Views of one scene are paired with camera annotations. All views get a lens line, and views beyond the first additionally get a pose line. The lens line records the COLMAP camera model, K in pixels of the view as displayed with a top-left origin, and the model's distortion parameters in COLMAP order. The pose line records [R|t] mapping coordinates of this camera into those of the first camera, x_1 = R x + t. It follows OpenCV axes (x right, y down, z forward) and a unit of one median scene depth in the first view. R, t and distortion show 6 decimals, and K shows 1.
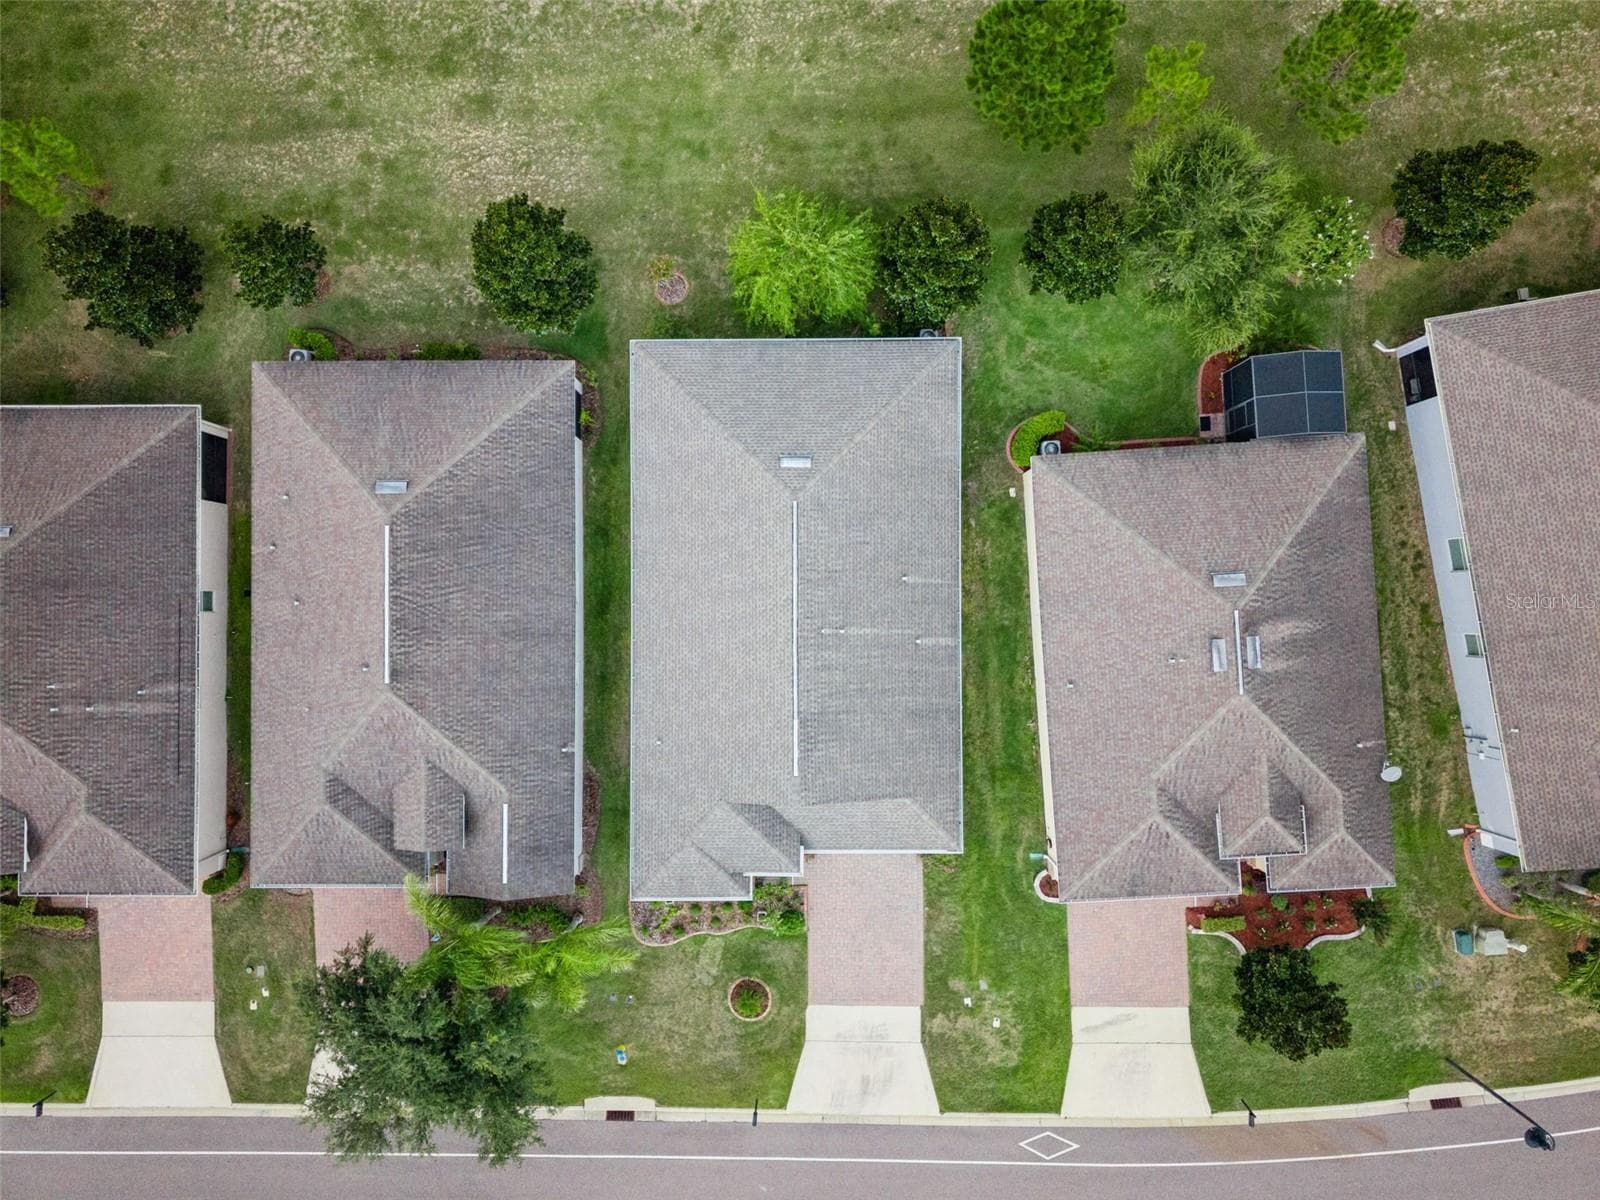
lens RADIAL K [[1089.2, 0, 800.0], [0, 1089.2, 600.0], [0, 0, 1]] dist [-0.000157, -0.003070]
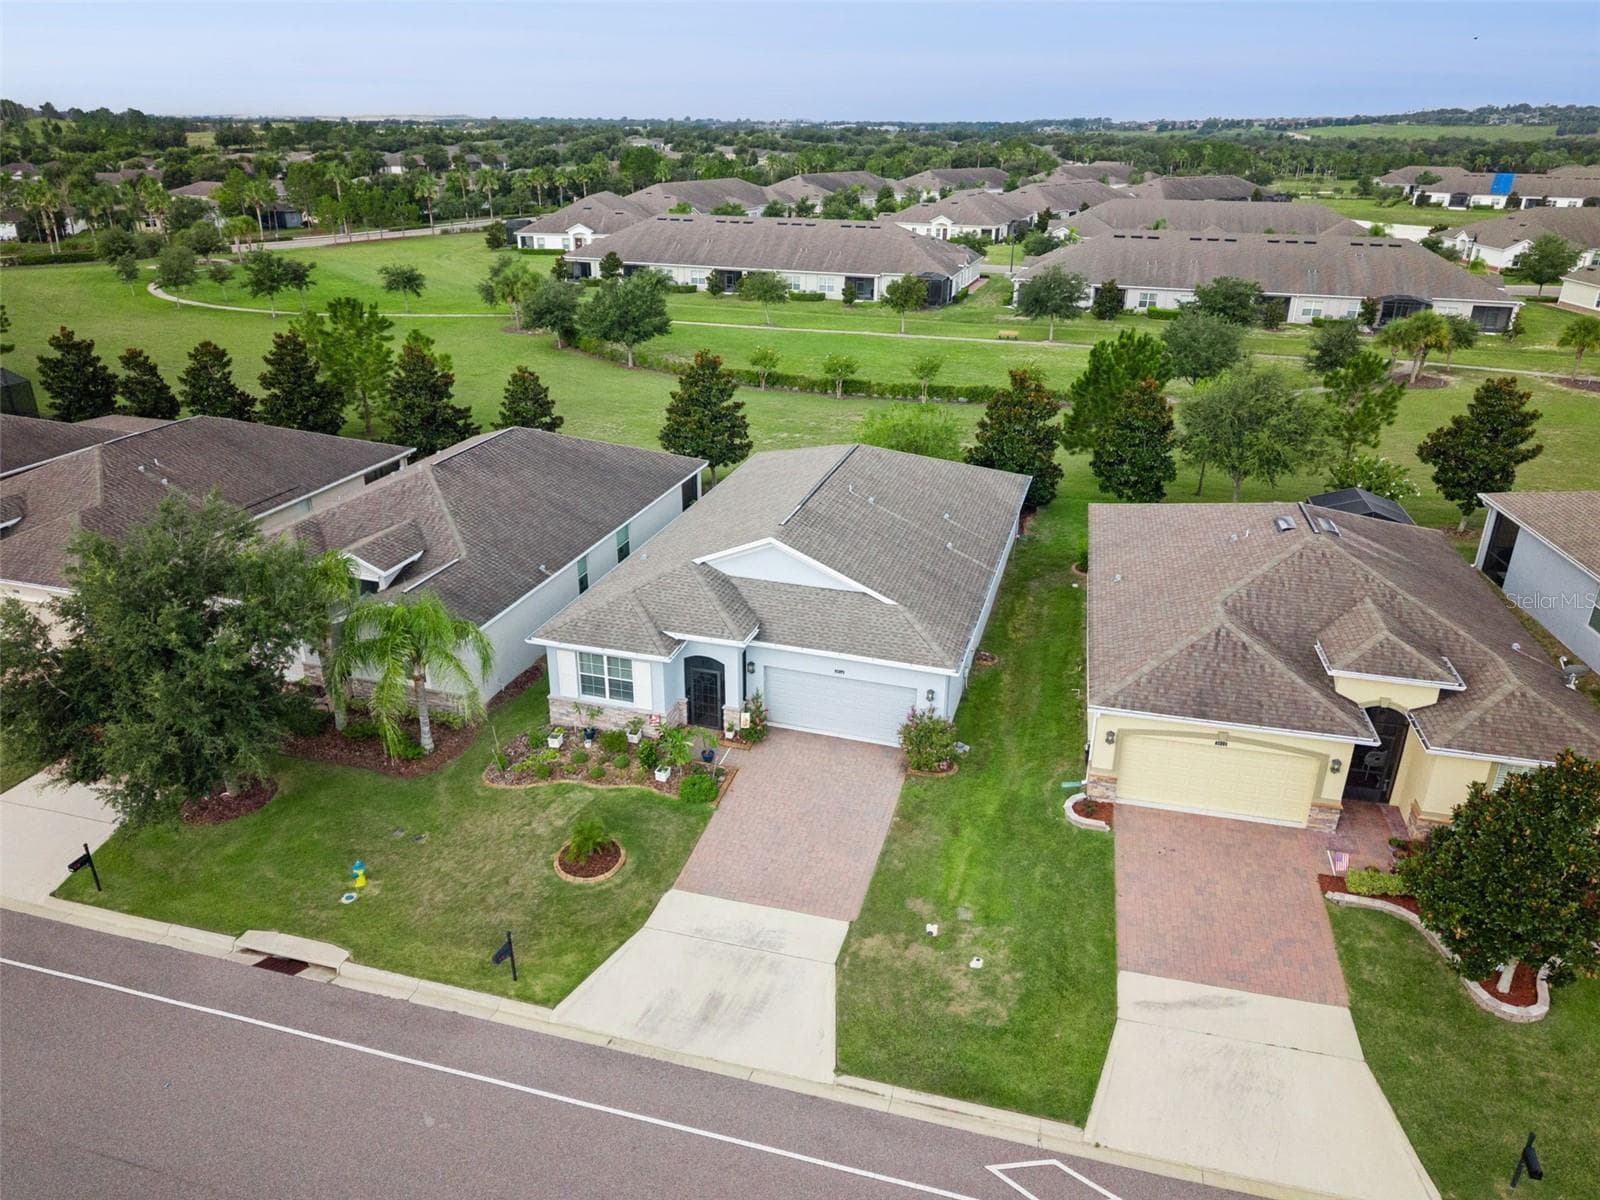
lens RADIAL K [[1097.7, 0, 799.4], [0, 1097.7, 563.0], [0, 0, 1]] dist [0.021197, -0.023461]
pose [[0.956119, 0.124961, -0.264993, 0.216578], [-0.292815, 0.377260, -0.878598, 0.825879], [-0.009819, 0.917638, 0.397296, 0.592667]]
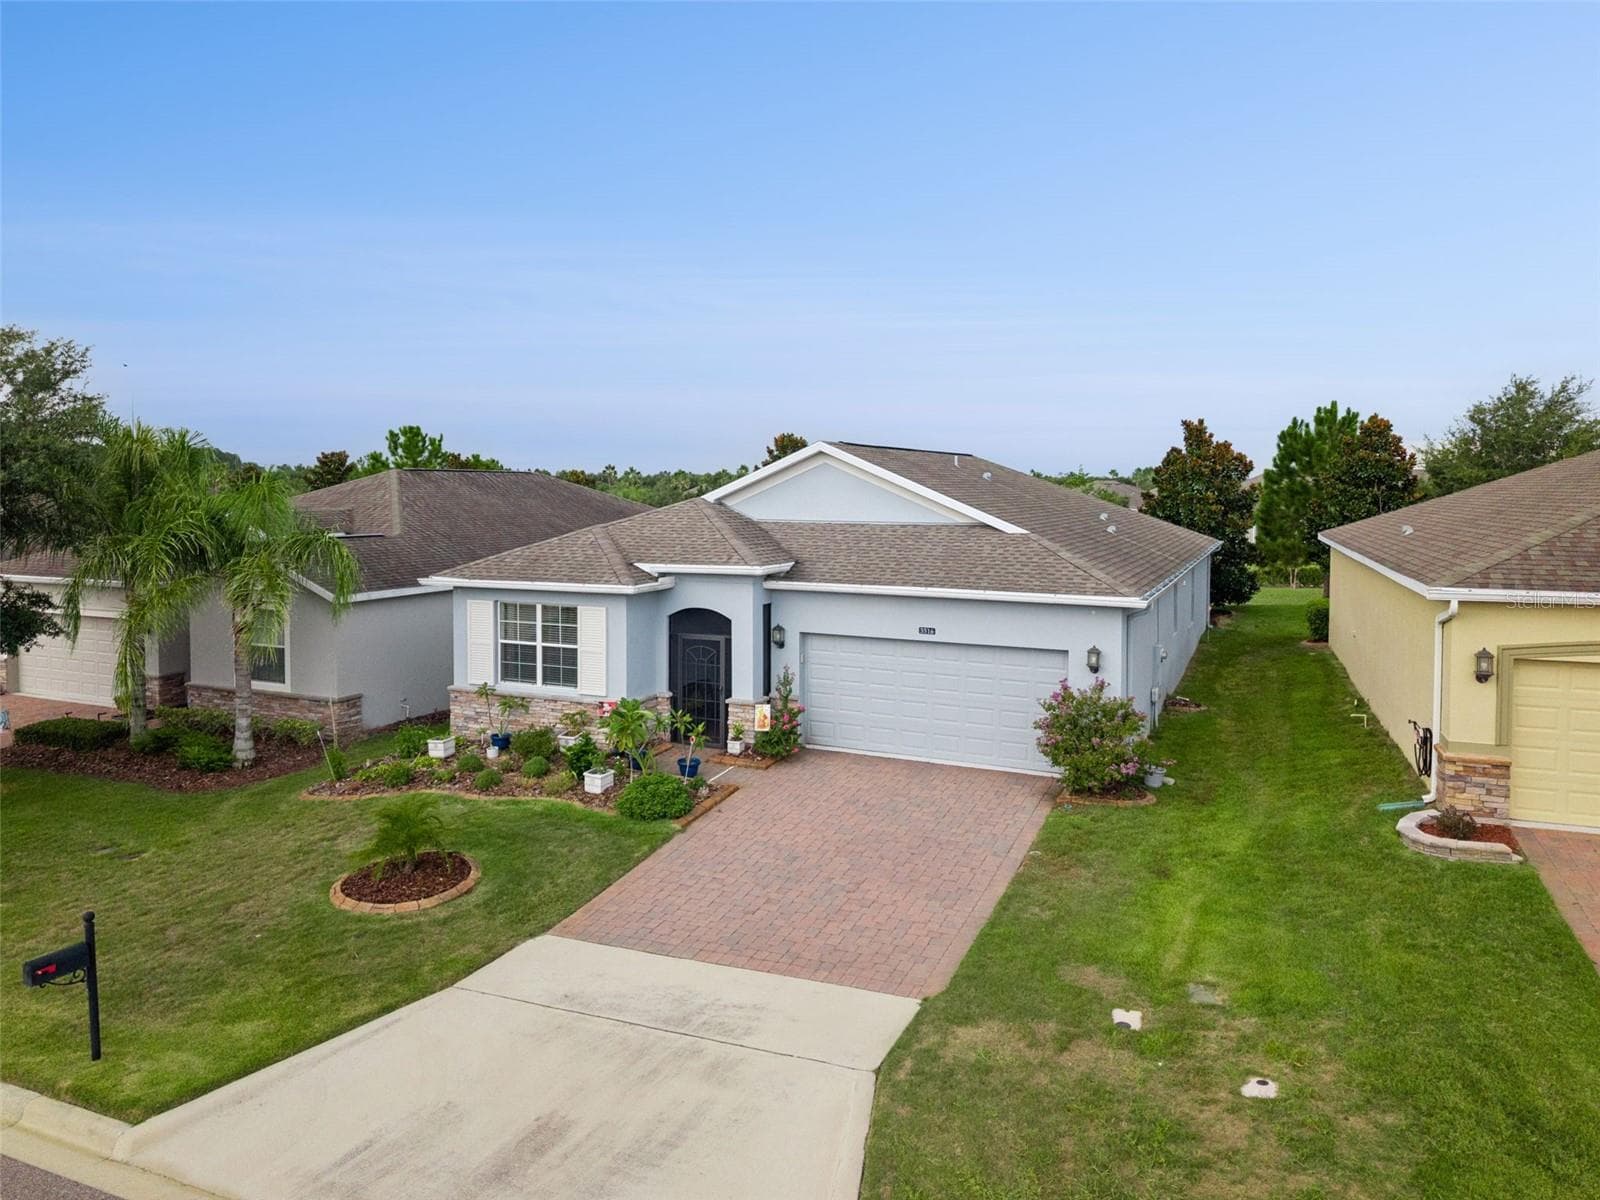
lens RADIAL K [[1103.9, 0, 799.2], [0, 1103.9, 505.9], [0, 0, 1]] dist [0.006075, -0.002435]
pose [[0.911618, 0.020294, -0.410537, 0.184259], [-0.411038, 0.043179, -0.910595, 0.604771], [-0.000753, 0.998861, 0.047705, 0.880348]]
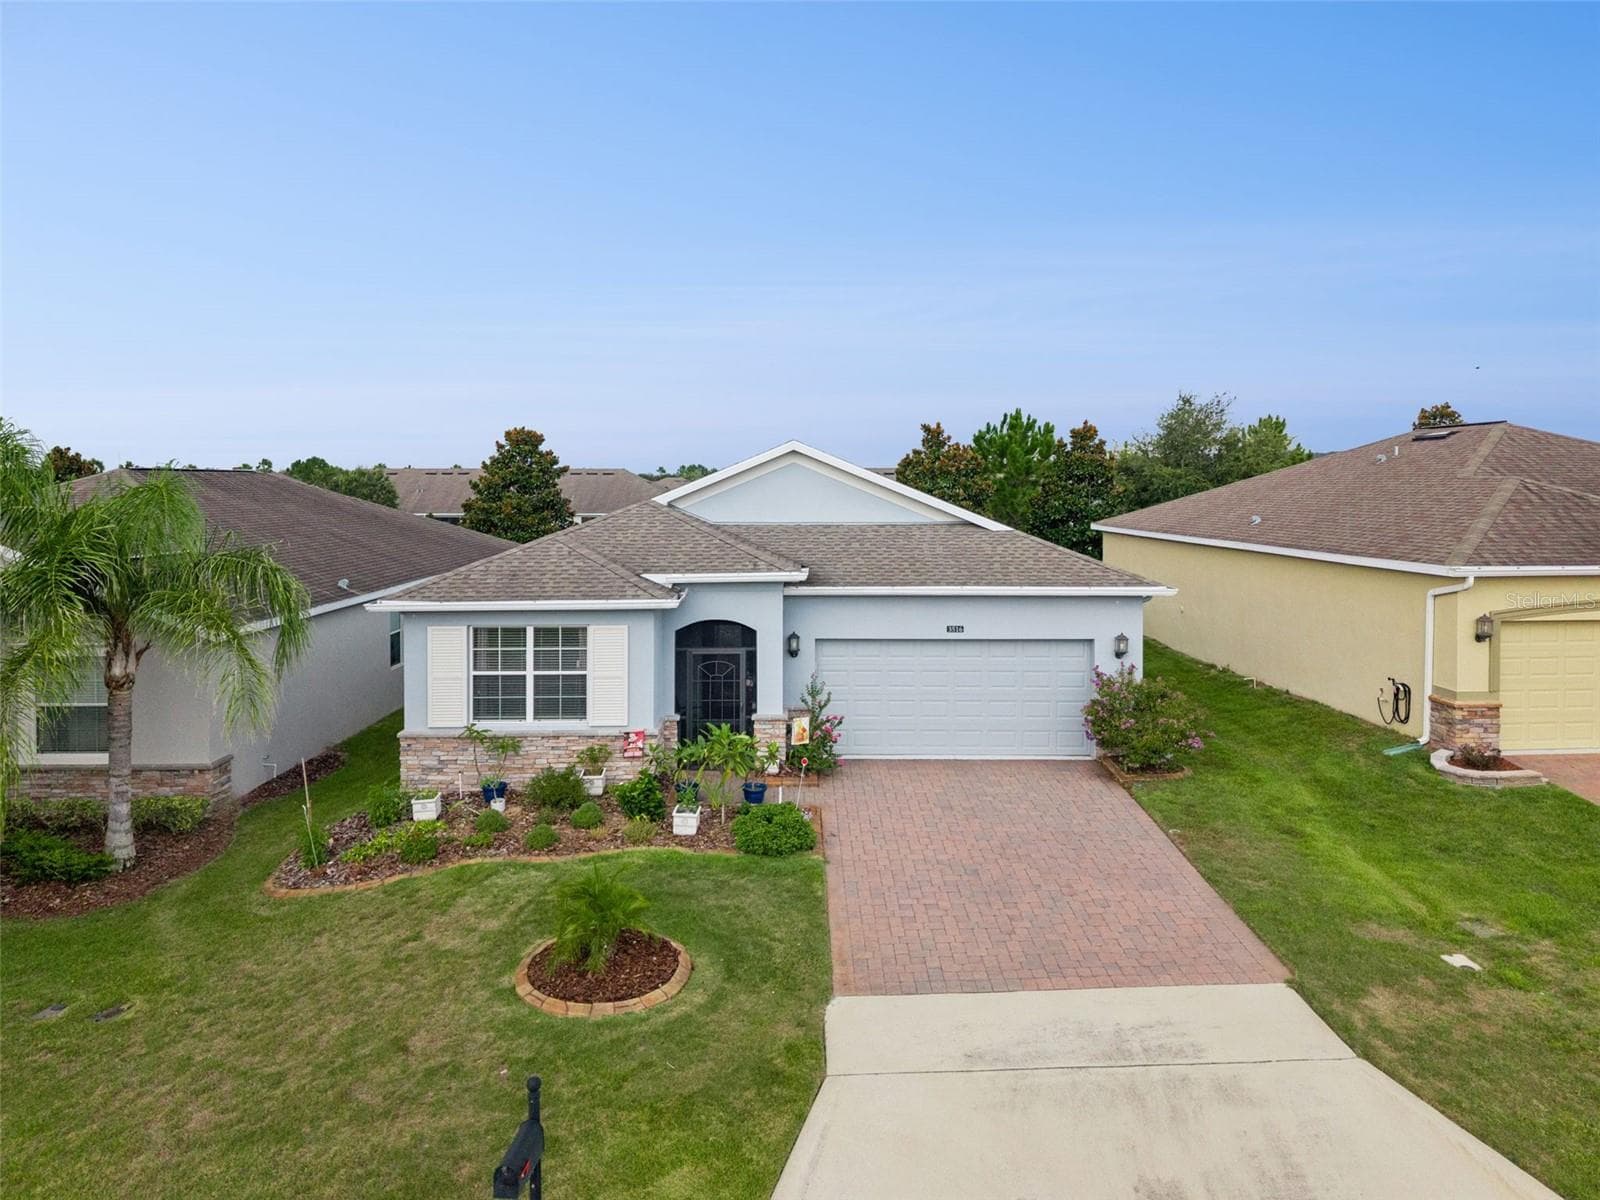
lens RADIAL K [[1103.9, 0, 799.2], [0, 1103.9, 505.9], [0, 0, 1]] dist [0.006075, -0.002435]
pose [[0.999985, 0.005355, 0.001208, -0.001300], [0.000964, 0.045474, -0.998965, 0.621487], [-0.005404, 0.998951, 0.045468, 0.882272]]
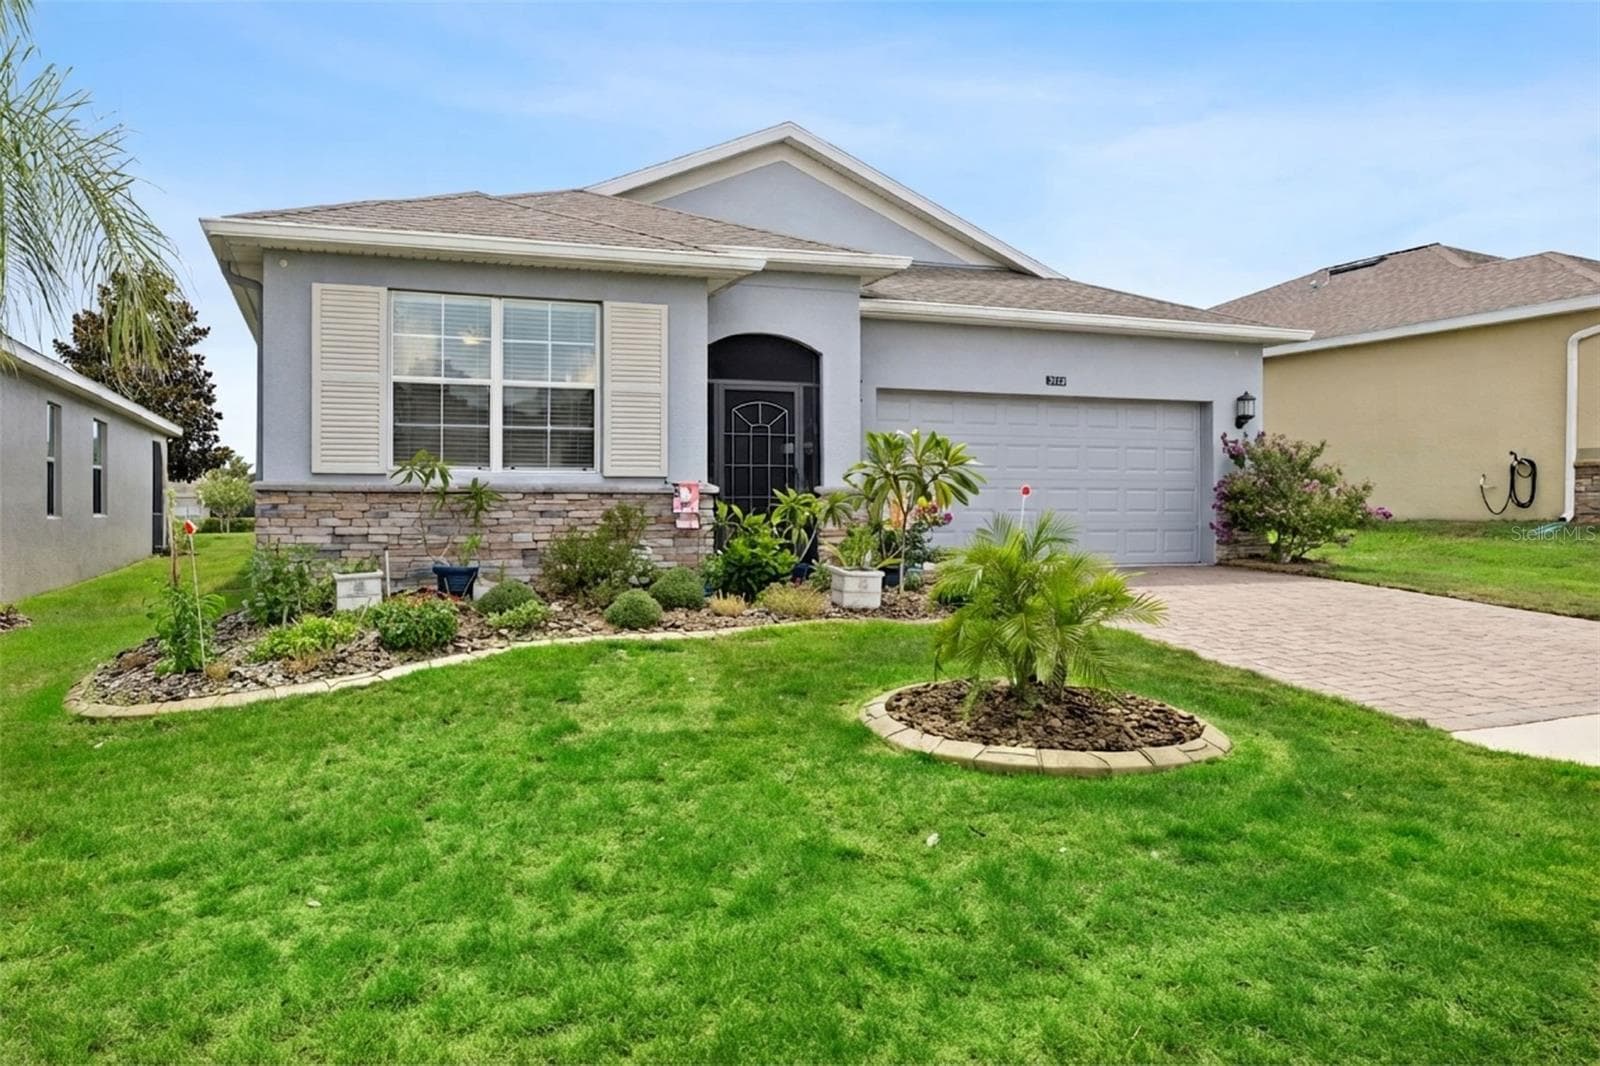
lens RADIAL K [[1214.0, 0, 800.0], [0, 1214.0, 533.0], [0, 0, 1]] dist [-0.030646, 0.000210]
pose [[0.933631, 0.000253, 0.358236, -0.122279], [0.357860, 0.045118, -0.932685, 0.486853], [-0.016398, 0.998982, 0.042033, 0.975528]]
